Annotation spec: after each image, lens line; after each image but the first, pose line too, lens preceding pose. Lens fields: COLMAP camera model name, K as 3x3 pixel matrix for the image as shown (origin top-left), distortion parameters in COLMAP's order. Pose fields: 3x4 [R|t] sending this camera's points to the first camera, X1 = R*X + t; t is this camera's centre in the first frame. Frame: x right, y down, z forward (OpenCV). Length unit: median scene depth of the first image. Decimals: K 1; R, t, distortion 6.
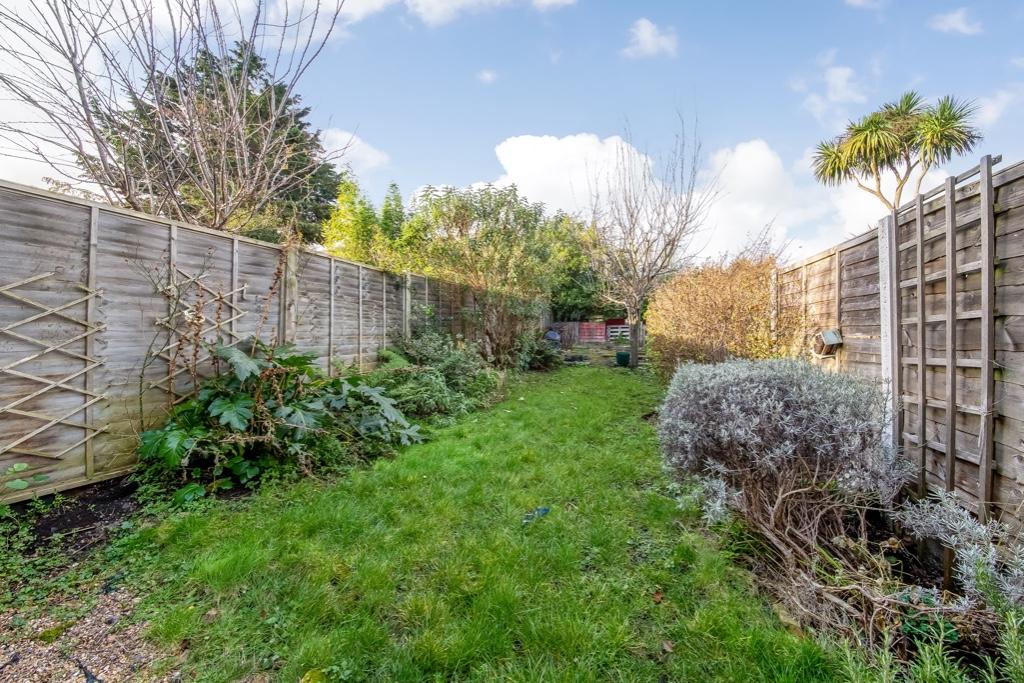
lens RADIAL K [[361.0, 0, 516.0], [0, 361.0, 326.9], [0, 0, 1]] dist [0.007565, -0.006044]
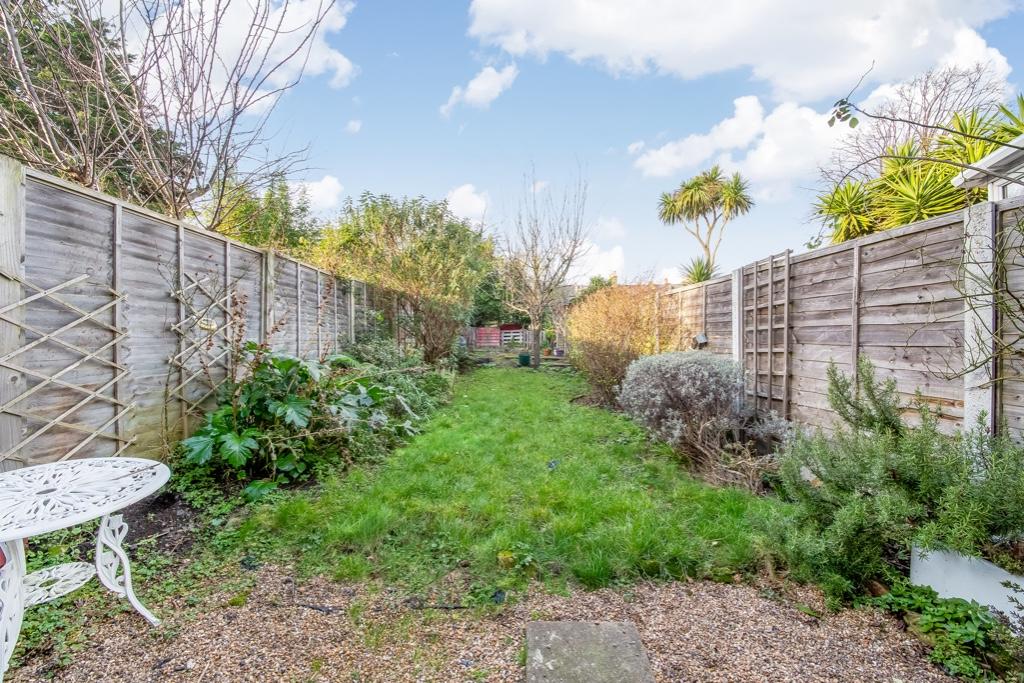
lens RADIAL K [[362.1, 0, 515.9], [0, 362.1, 335.8], [0, 0, 1]] dist [0.029244, -0.014321]
pose [[0.935802, -0.004779, 0.352494, -0.526563], [0.000794, 0.999934, 0.011448, -0.002758], [-0.352526, -0.010434, 0.935744, -0.250405]]
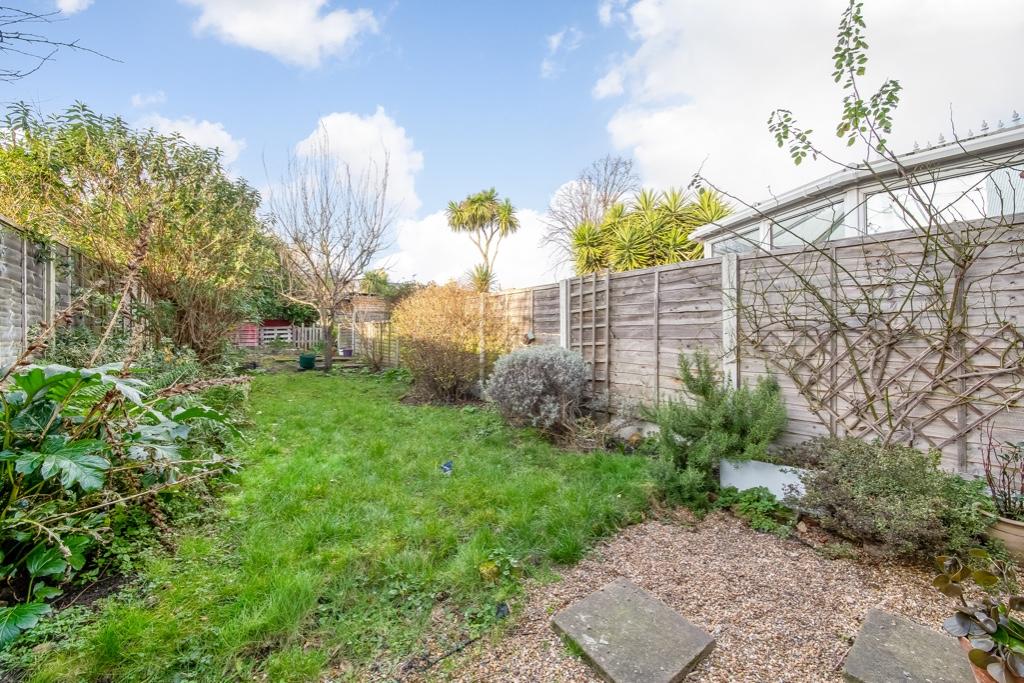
lens RADIAL K [[362.1, 0, 509.2], [0, 362.1, 330.4], [0, 0, 1]] dist [0.045712, -0.024815]
pose [[0.555676, 0.002490, 0.831395, -0.859845], [-0.004669, 0.999989, 0.000126, 0.004592], [-0.831386, -0.003952, 0.555682, 0.043346]]
